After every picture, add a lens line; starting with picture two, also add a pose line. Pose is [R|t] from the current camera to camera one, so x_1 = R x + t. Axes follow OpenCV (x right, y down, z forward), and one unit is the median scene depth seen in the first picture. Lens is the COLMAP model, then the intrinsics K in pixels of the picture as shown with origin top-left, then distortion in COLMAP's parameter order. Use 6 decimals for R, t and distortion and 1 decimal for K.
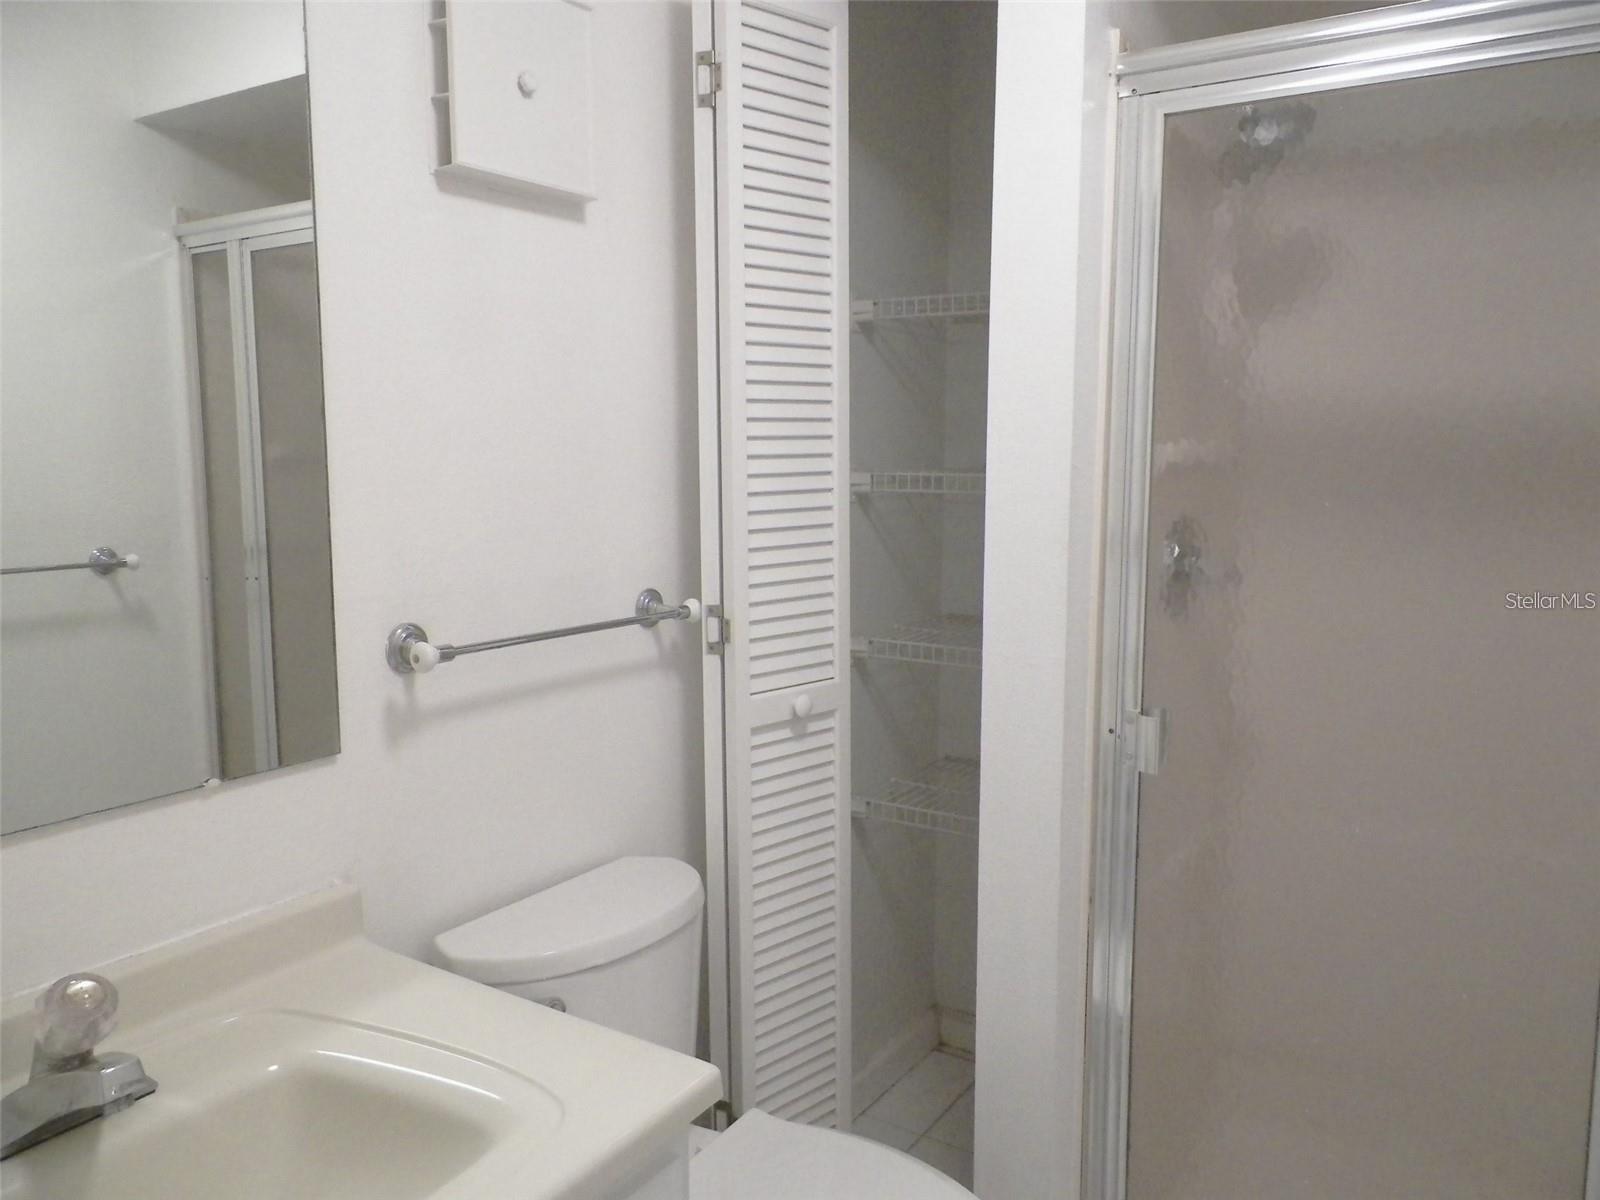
lens RADIAL K [[1230.6, 0, 800.0], [0, 1230.6, 600.0], [0, 0, 1]] dist [0.015493, -0.000437]
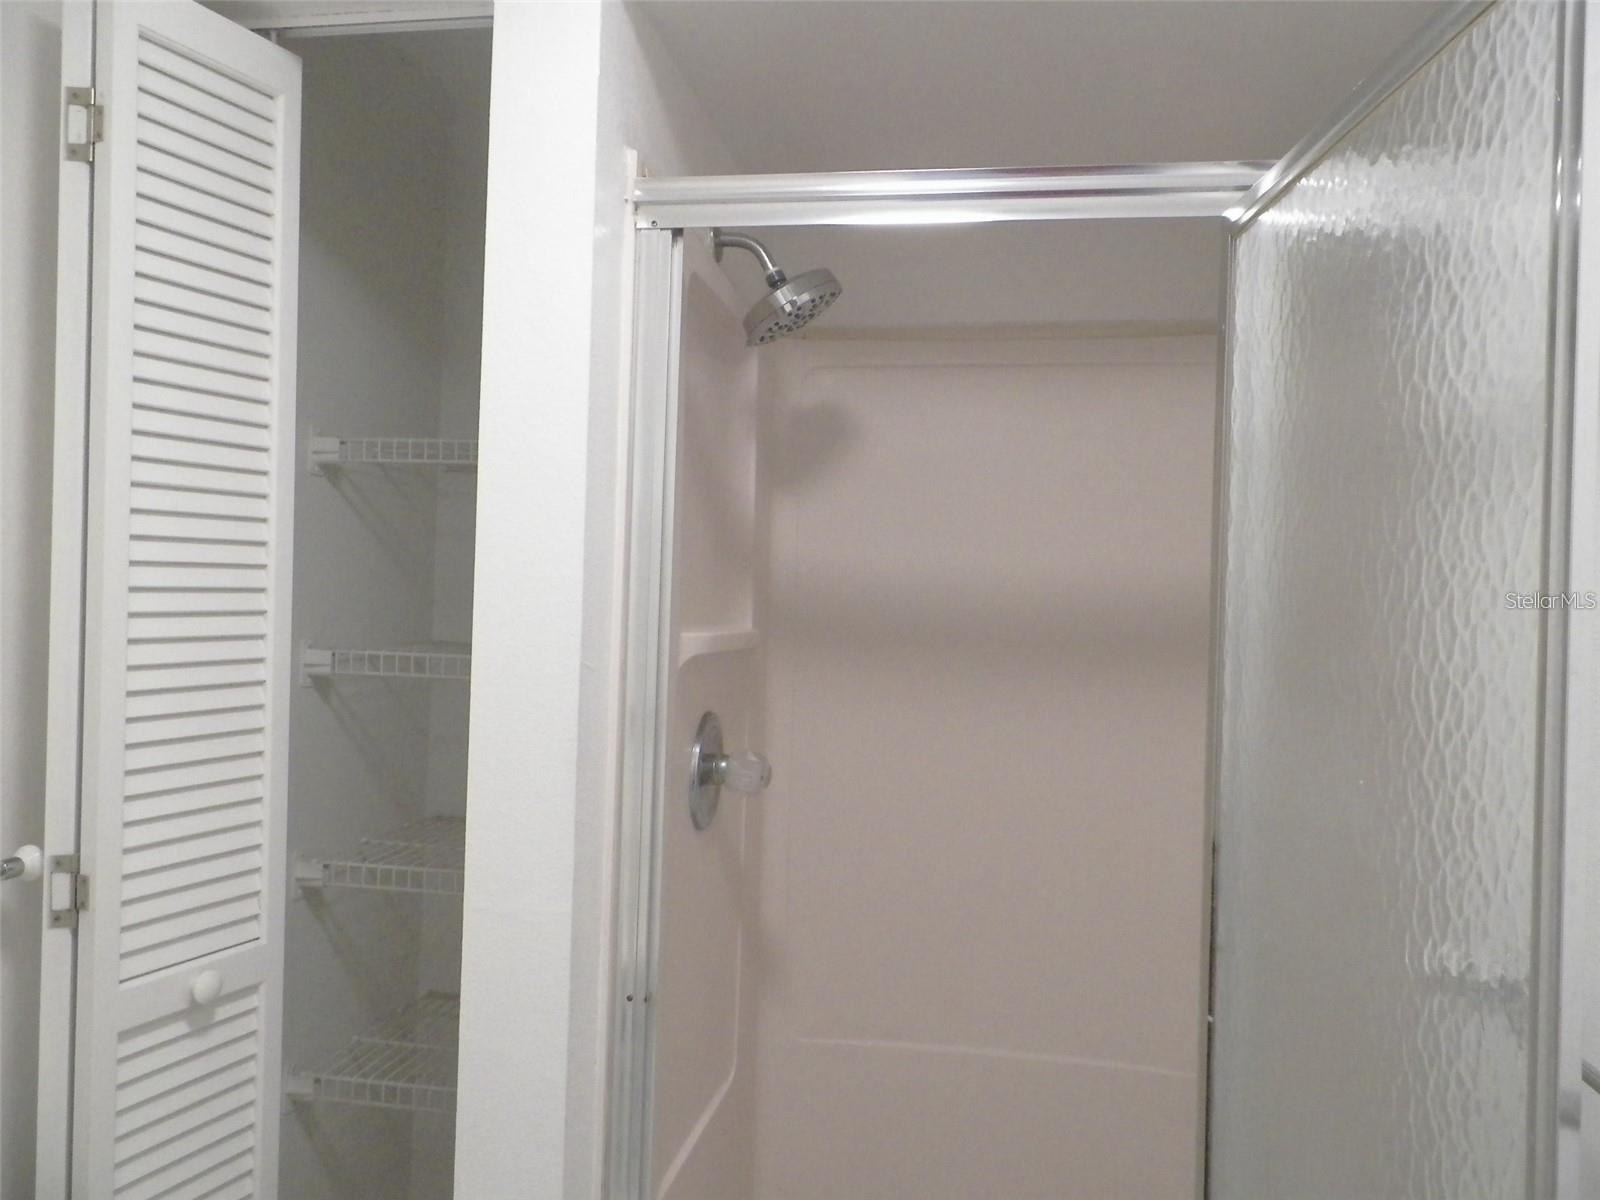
lens RADIAL K [[1230.6, 0, 800.0], [0, 1230.6, 600.0], [0, 0, 1]] dist [0.015493, -0.000437]
pose [[0.925245, 0.026473, 0.378445, 0.044714], [0.017301, 0.993580, -0.111801, -0.052634], [-0.378975, 0.109991, 0.918847, 0.191164]]
